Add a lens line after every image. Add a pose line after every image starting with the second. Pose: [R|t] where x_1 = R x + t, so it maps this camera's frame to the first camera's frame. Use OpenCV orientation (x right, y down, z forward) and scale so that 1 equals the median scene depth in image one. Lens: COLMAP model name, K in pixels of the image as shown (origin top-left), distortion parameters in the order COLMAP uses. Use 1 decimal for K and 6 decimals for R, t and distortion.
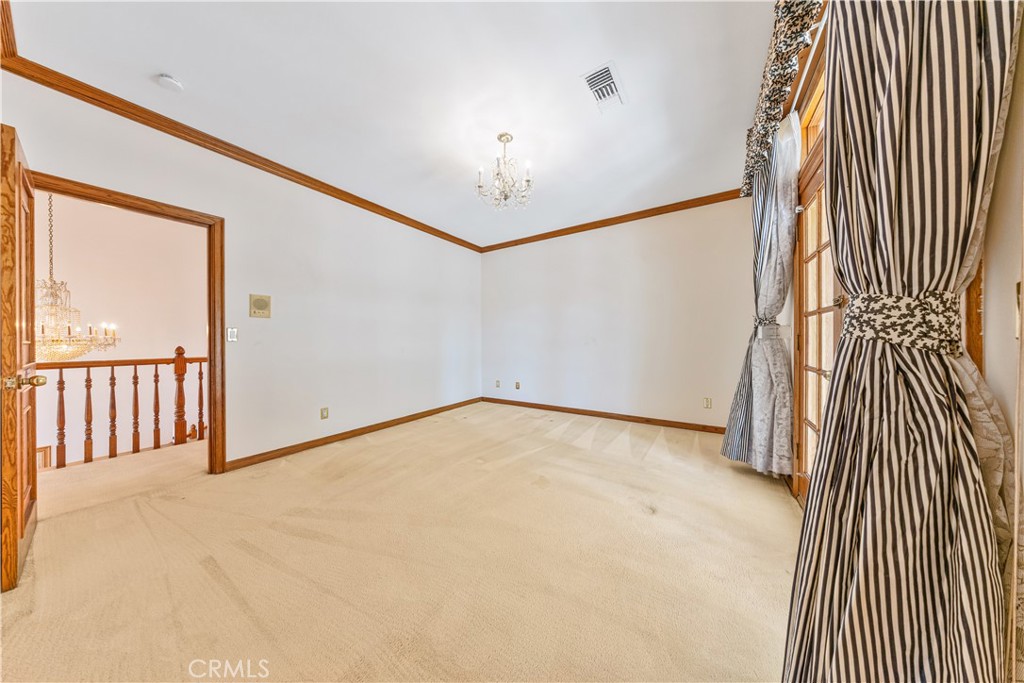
lens RADIAL K [[299.1, 0, 510.5], [0, 299.1, 340.9], [0, 0, 1]] dist [-0.002690, -0.000078]
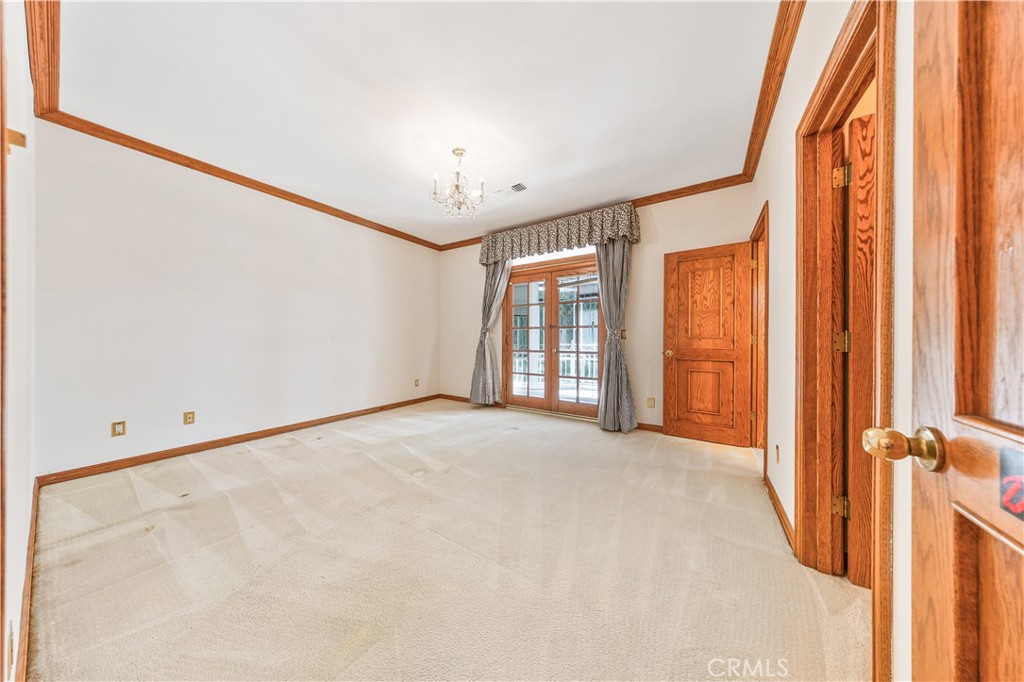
lens RADIAL K [[299.1, 0, 510.3], [0, 299.1, 339.8], [0, 0, 1]] dist [-0.002690, -0.000078]
pose [[-0.013844, 0.009880, 0.999855, -0.833973], [0.003051, 0.999947, -0.009838, 0.017855], [-0.999900, 0.002914, -0.013873, 0.629025]]
